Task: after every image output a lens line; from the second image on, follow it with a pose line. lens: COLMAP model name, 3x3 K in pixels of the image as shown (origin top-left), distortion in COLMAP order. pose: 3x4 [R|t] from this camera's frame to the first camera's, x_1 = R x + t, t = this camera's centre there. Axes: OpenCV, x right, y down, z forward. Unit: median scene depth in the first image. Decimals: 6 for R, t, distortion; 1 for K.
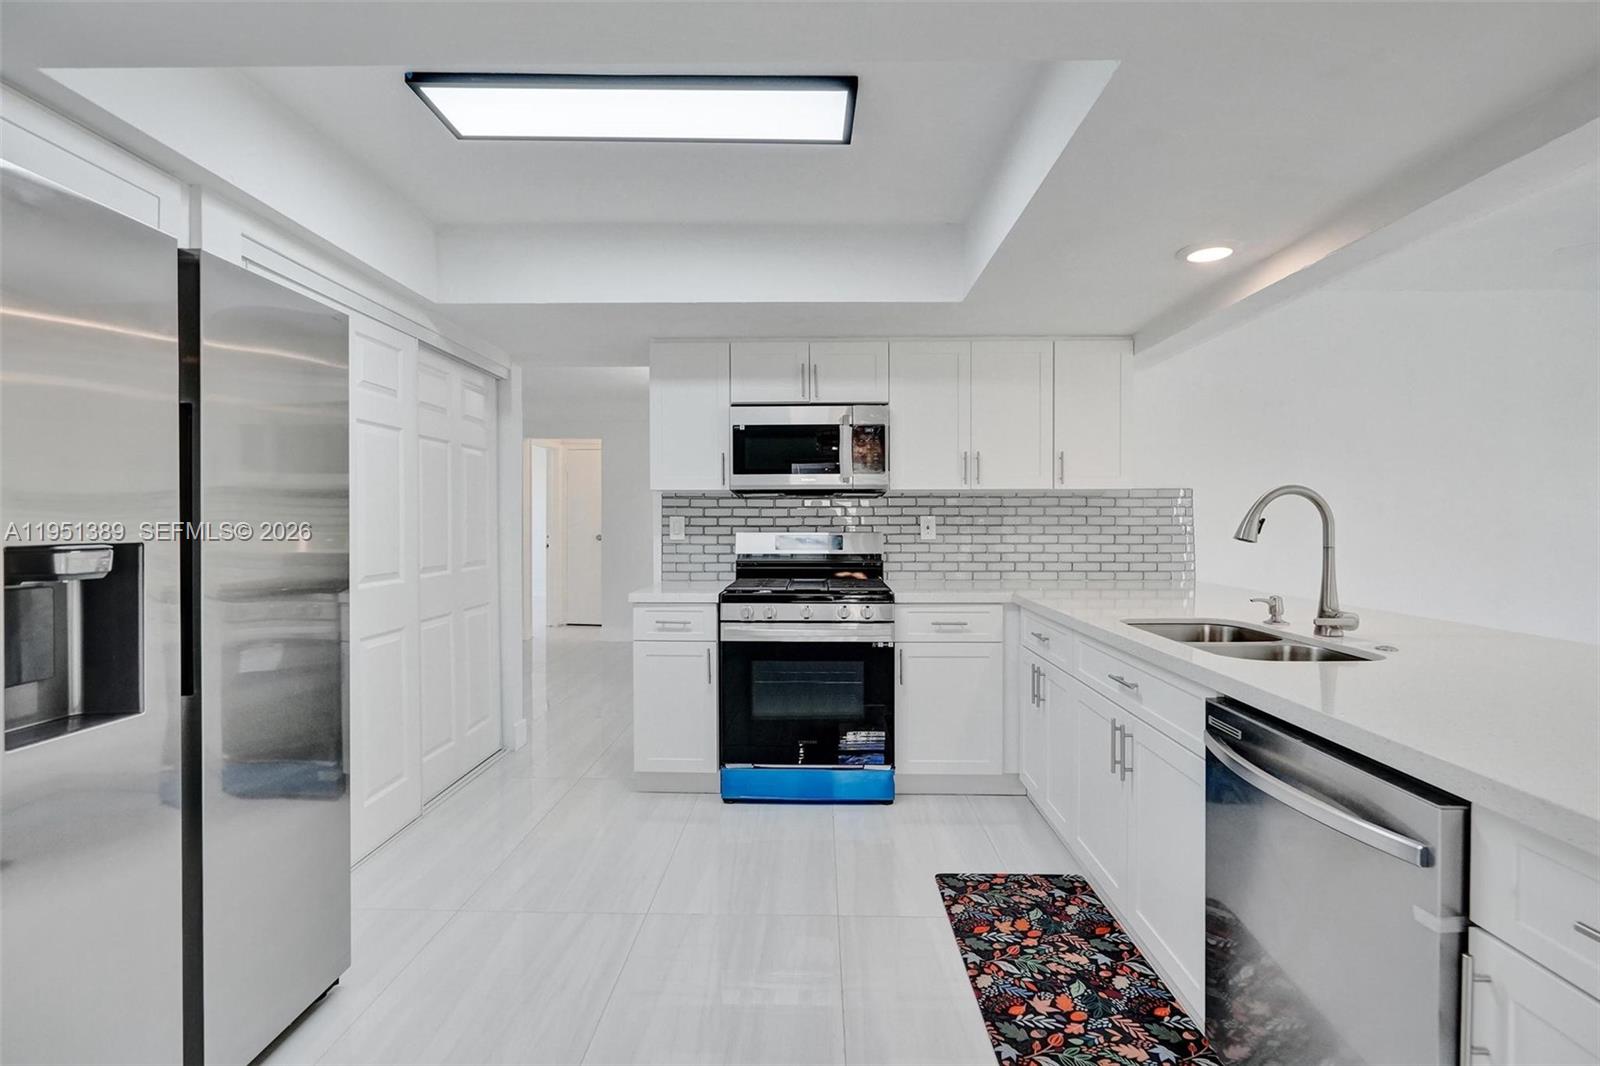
lens RADIAL K [[733.6, 0, 800.0], [0, 733.6, 533.0], [0, 0, 1]] dist [-0.010730, -0.000066]
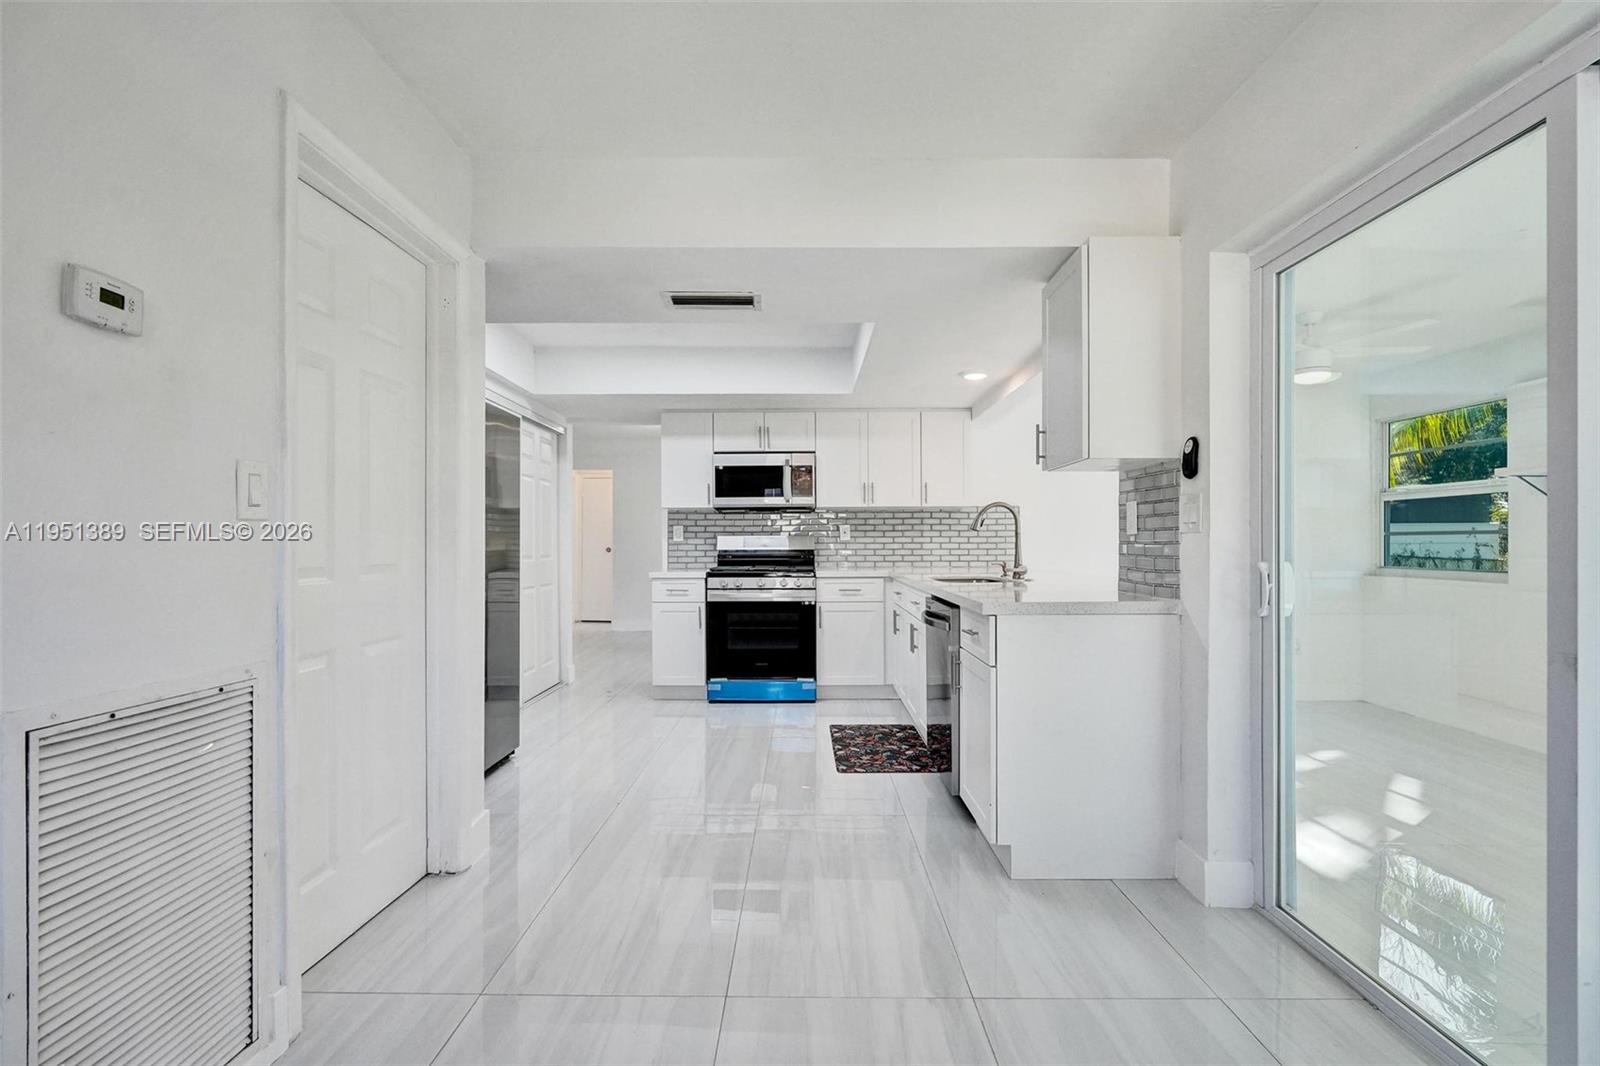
lens RADIAL K [[733.7, 0, 799.6], [0, 733.7, 544.5], [0, 0, 1]] dist [0.000007, -0.000061]
pose [[0.999856, -0.002995, 0.016677, 0.060990], [0.003281, 0.999848, -0.017122, 0.046858], [-0.016624, 0.017174, 0.999714, -0.554236]]
